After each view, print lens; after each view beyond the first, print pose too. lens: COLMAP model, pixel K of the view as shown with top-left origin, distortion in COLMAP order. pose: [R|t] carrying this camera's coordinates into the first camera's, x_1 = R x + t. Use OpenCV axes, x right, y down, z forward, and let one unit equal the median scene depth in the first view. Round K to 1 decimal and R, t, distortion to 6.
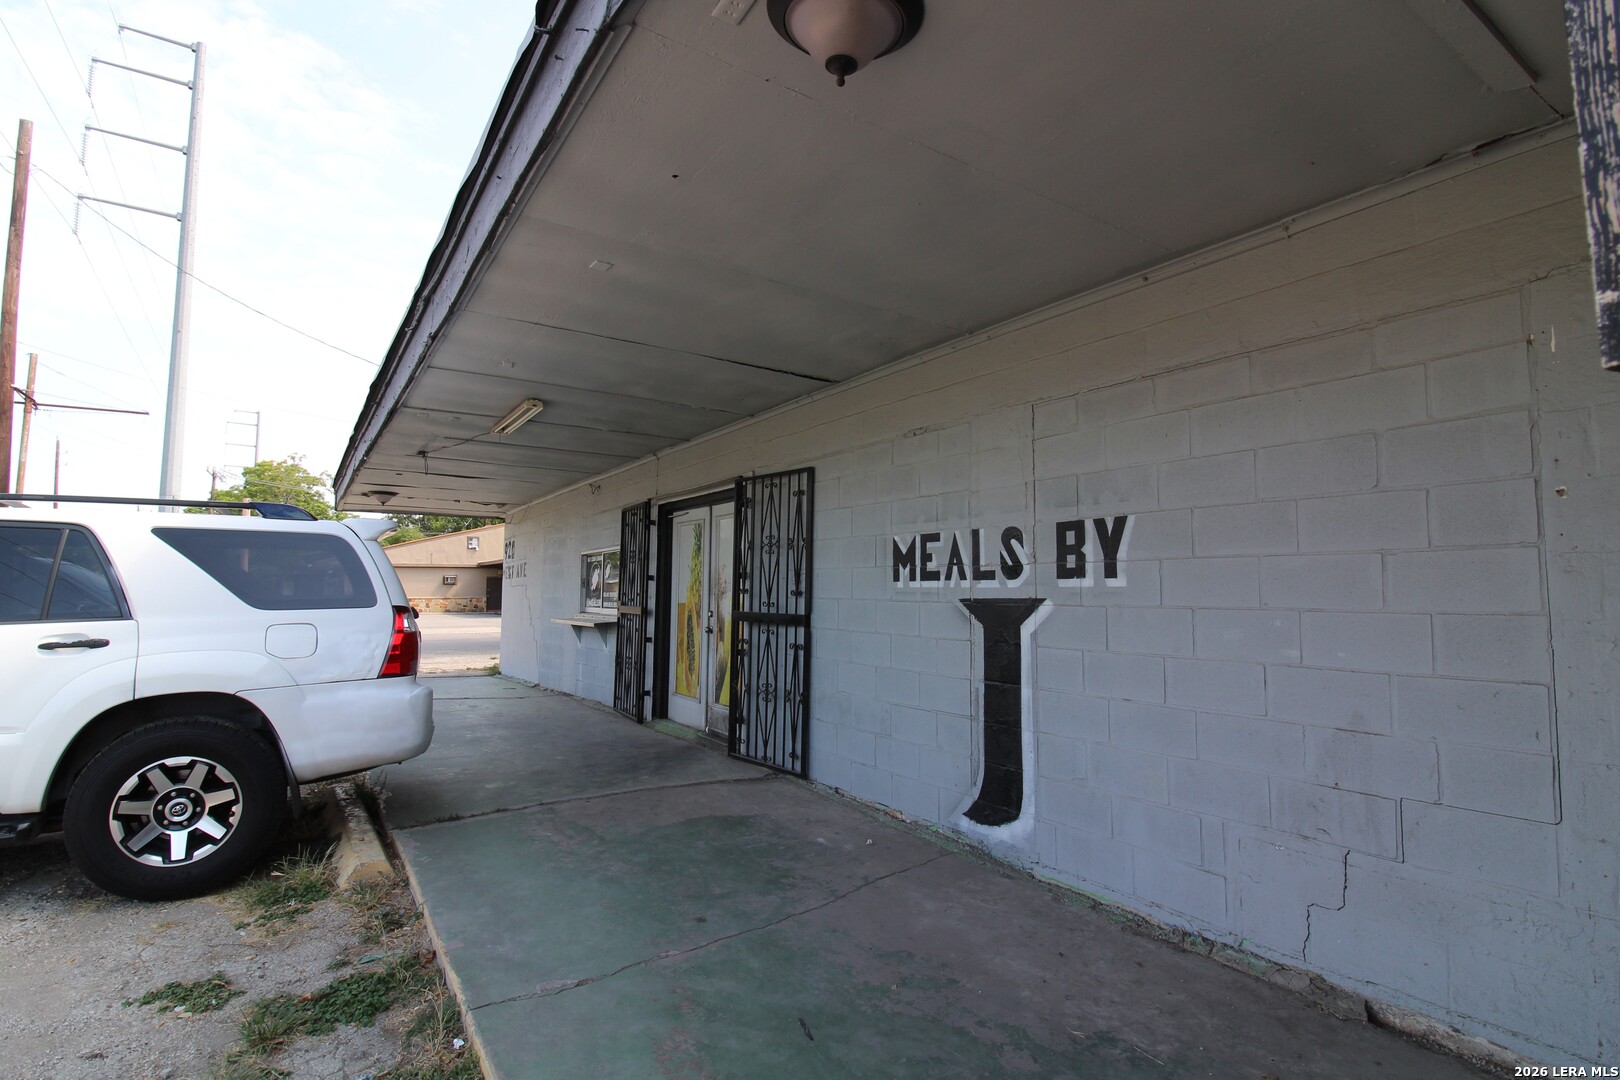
lens RADIAL K [[751.5, 0, 823.3], [0, 751.5, 535.9], [0, 0, 1]] dist [0.003012, -0.014776]
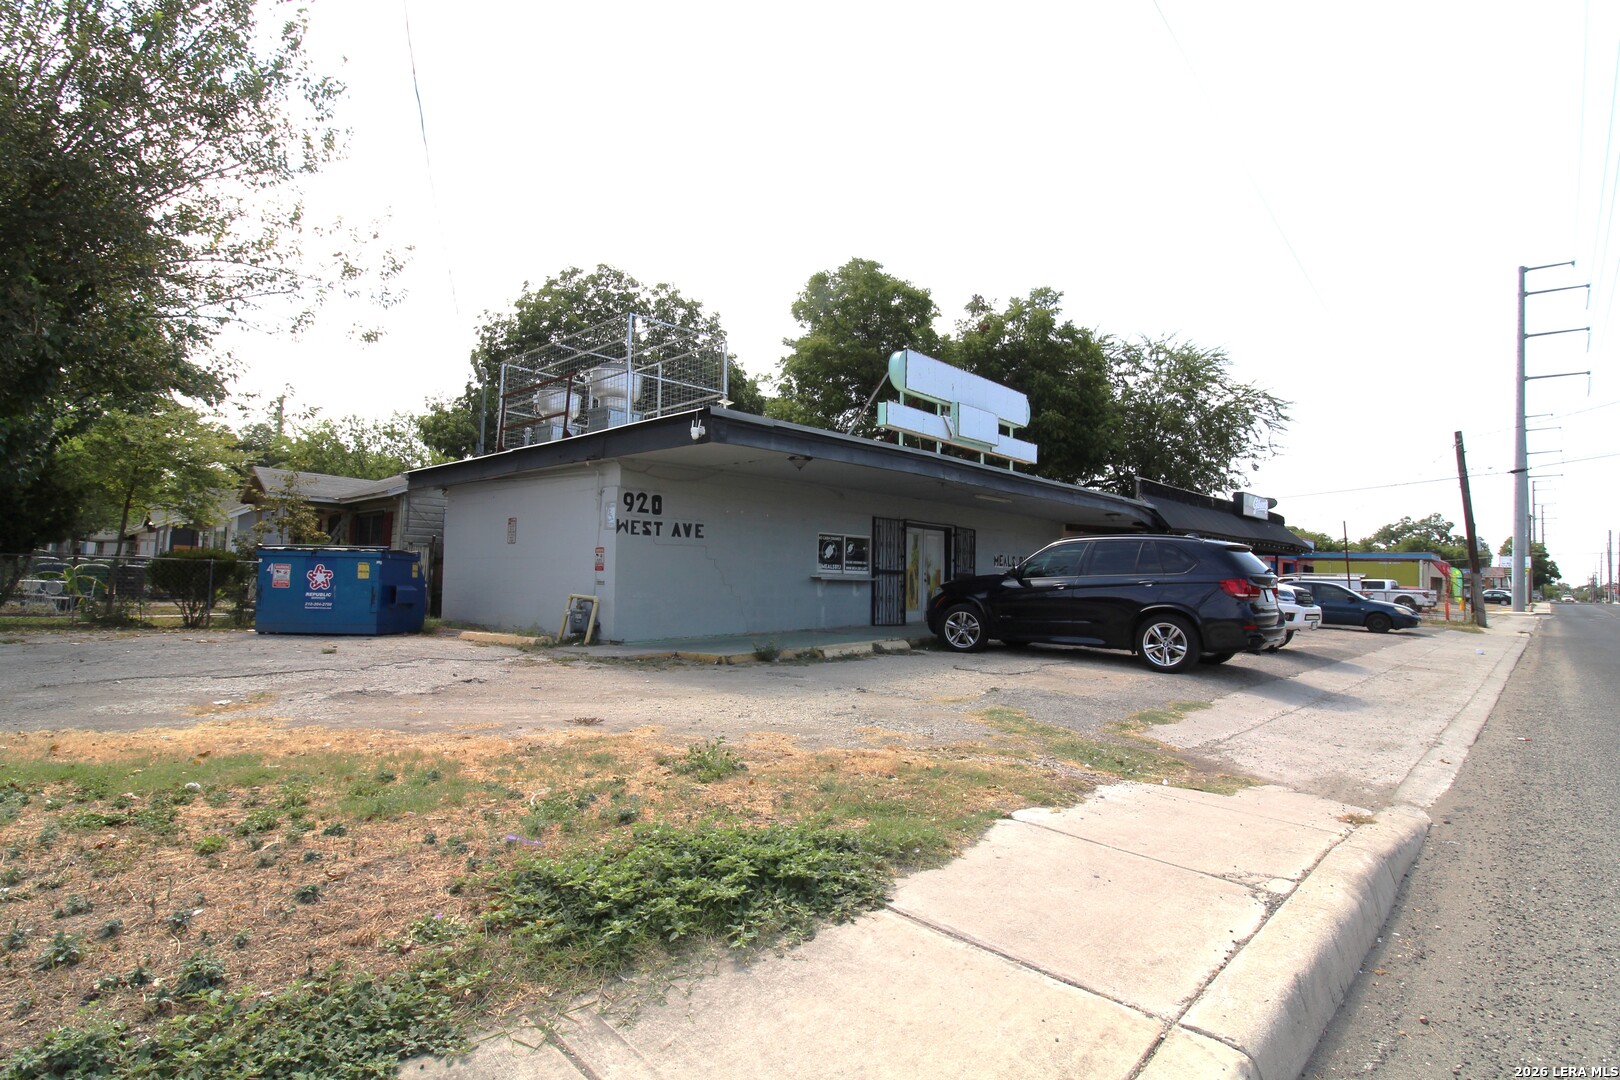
lens RADIAL K [[751.5, 0, 823.3], [0, 751.5, 535.9], [0, 0, 1]] dist [0.003012, -0.014776]
pose [[-0.212360, 0.020466, 0.976977, -2.462427], [-0.102894, 0.993754, -0.043183, 0.122888], [-0.971759, -0.109696, -0.208928, 1.774758]]
